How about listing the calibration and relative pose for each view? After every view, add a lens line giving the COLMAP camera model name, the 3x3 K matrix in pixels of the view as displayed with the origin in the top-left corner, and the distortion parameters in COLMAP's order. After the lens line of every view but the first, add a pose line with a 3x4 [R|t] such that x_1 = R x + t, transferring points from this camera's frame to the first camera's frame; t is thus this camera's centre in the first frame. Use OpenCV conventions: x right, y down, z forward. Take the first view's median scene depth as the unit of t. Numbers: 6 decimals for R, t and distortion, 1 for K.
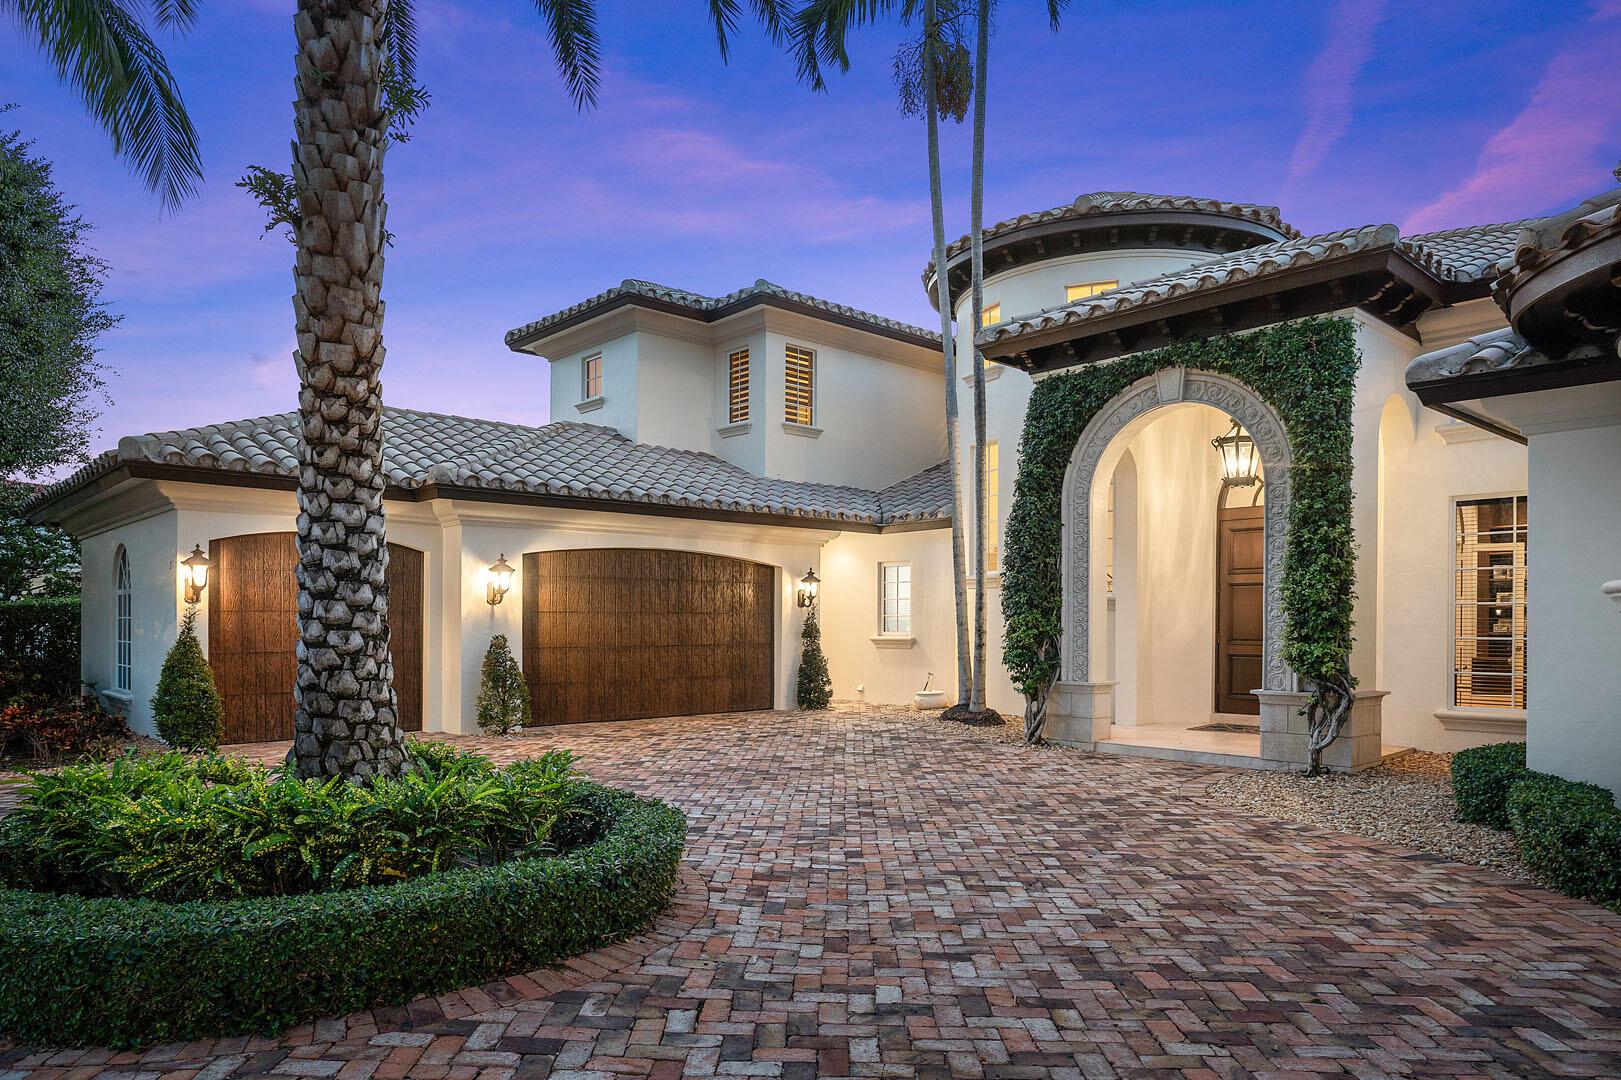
lens RADIAL K [[1057.2, 0, 812.5], [0, 1057.2, 627.6], [0, 0, 1]] dist [0.041876, 0.000370]
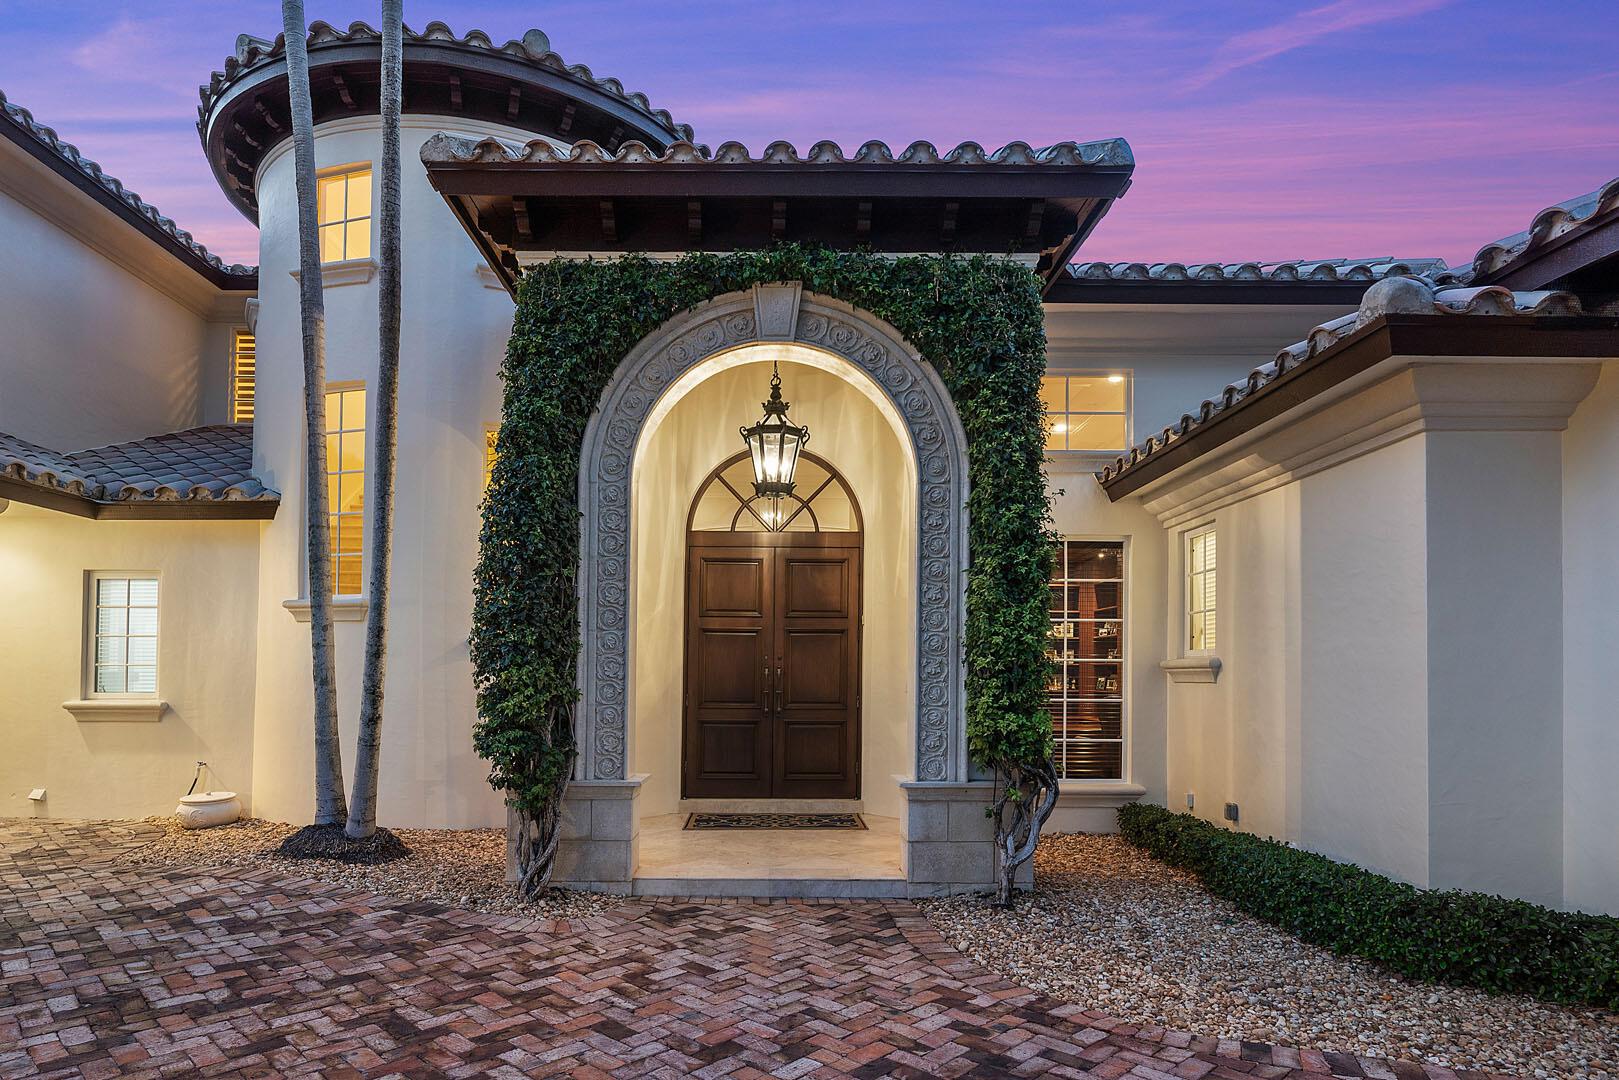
lens RADIAL K [[906.8, 0, 760.0], [0, 906.8, 658.9], [0, 0, 1]] dist [-0.002297, 0.000535]
pose [[0.686137, 0.015520, 0.727306, -0.059868], [-0.000965, 0.999791, -0.020425, -0.006726], [-0.727471, 0.013312, 0.686009, 0.583475]]
